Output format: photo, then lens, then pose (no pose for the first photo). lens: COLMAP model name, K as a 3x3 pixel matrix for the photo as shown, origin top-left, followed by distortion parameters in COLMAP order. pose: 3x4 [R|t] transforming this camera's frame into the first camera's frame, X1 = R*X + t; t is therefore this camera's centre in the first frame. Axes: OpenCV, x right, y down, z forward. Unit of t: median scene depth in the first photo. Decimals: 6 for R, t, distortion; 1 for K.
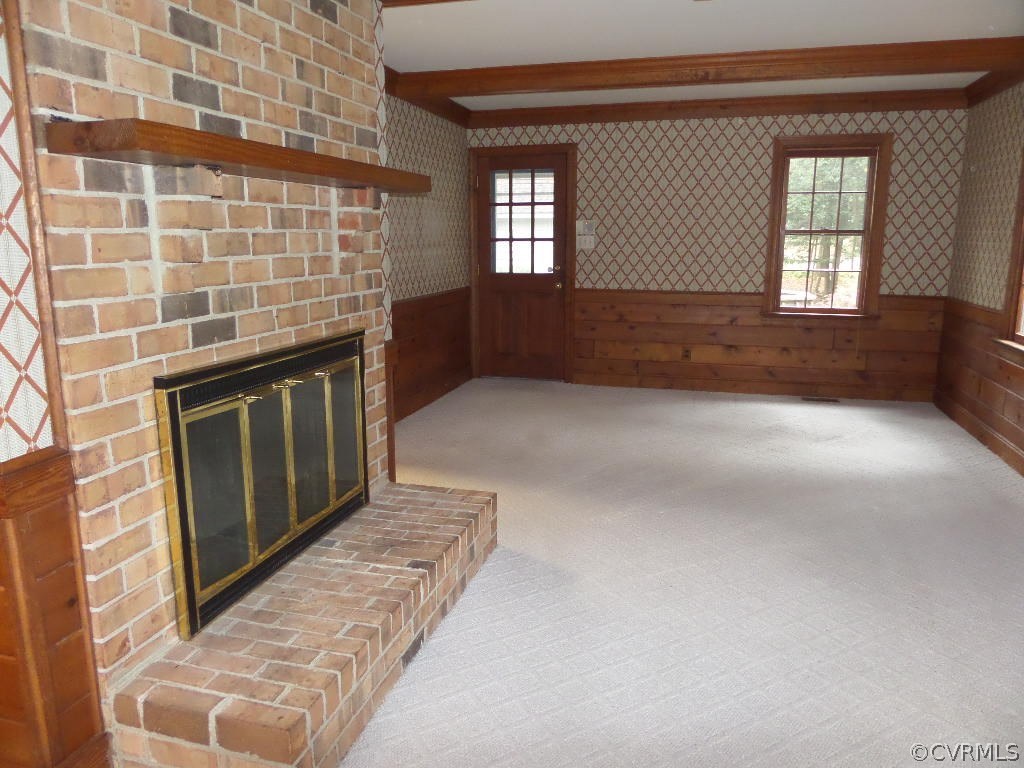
lens RADIAL K [[741.7, 0, 511.3], [0, 741.7, 383.1], [0, 0, 1]] dist [-0.004128, -0.020035]
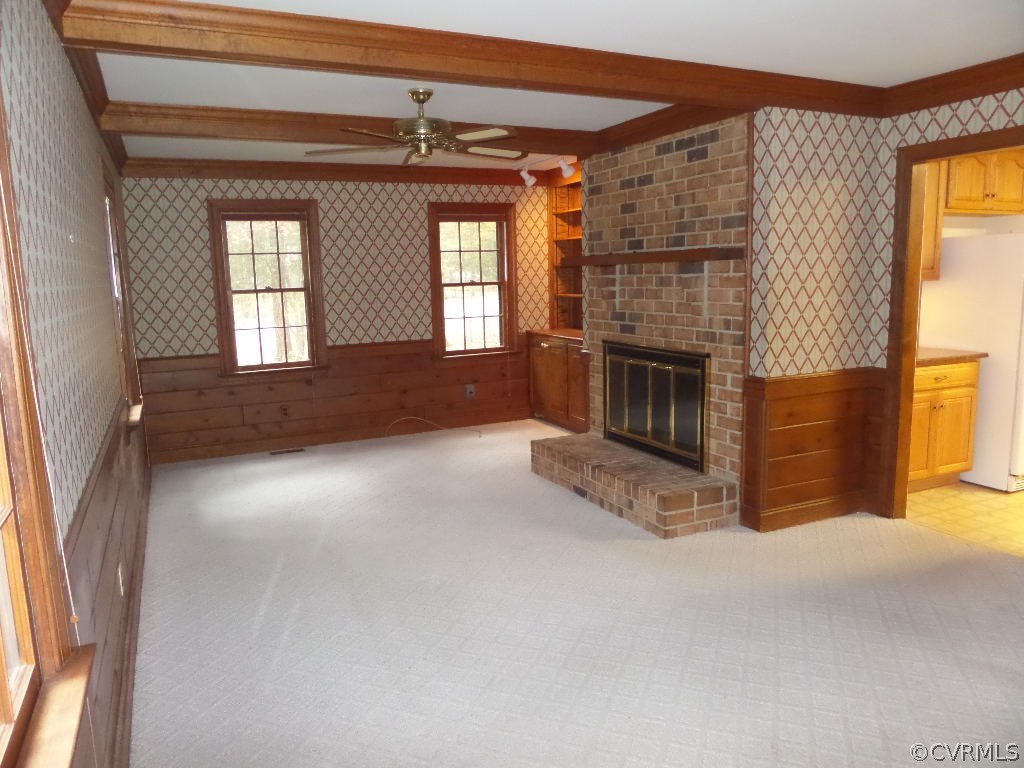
lens RADIAL K [[741.7, 0, 512.0], [0, 741.7, 386.5], [0, 0, 1]] dist [-0.004128, -0.020035]
pose [[-0.757262, 0.117164, -0.642516, 1.283386], [-0.102643, 0.950202, 0.294244, -0.497989], [0.644995, 0.288770, -0.707526, 2.224956]]
